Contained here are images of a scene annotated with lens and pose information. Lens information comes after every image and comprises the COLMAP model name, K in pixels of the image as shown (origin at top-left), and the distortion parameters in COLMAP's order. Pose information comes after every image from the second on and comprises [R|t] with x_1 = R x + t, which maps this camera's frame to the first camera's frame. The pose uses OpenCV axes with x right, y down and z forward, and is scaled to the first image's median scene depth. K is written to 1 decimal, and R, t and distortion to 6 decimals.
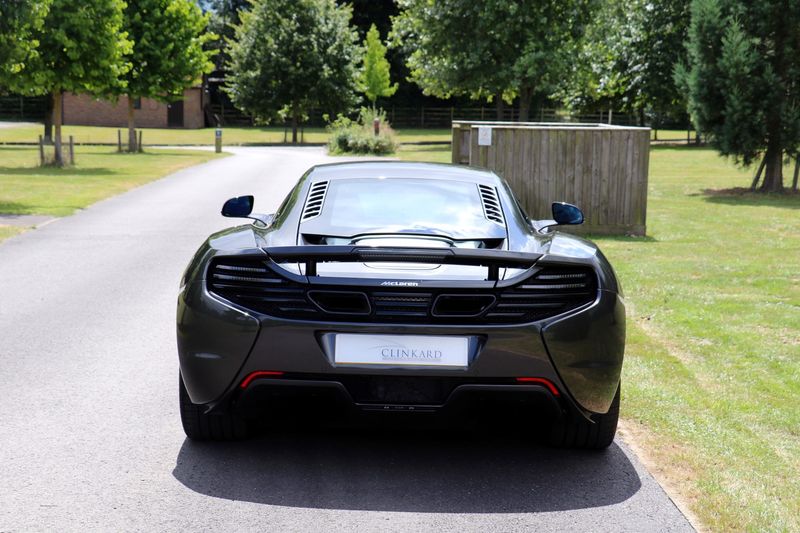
lens RADIAL K [[1337.2, 0, 444.1], [0, 1337.2, 267.2], [0, 0, 1]] dist [0.177903, -0.026319]
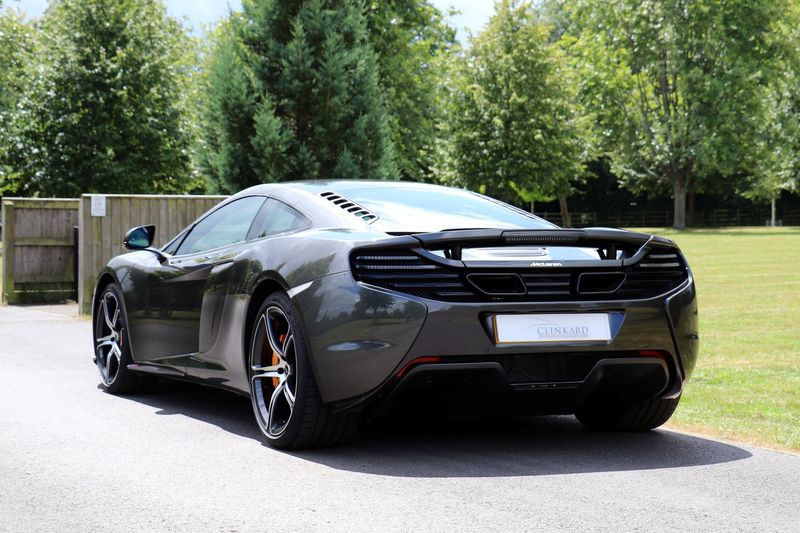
lens RADIAL K [[1523.3, 0, 400.0], [0, 1523.3, 266.5], [0, 0, 1]] dist [0.247650, 0.095378]
pose [[0.913781, -0.032157, 0.404932, -0.201564], [0.067166, 0.995101, -0.072545, 0.030123], [-0.400616, 0.093488, 0.911464, -0.012478]]
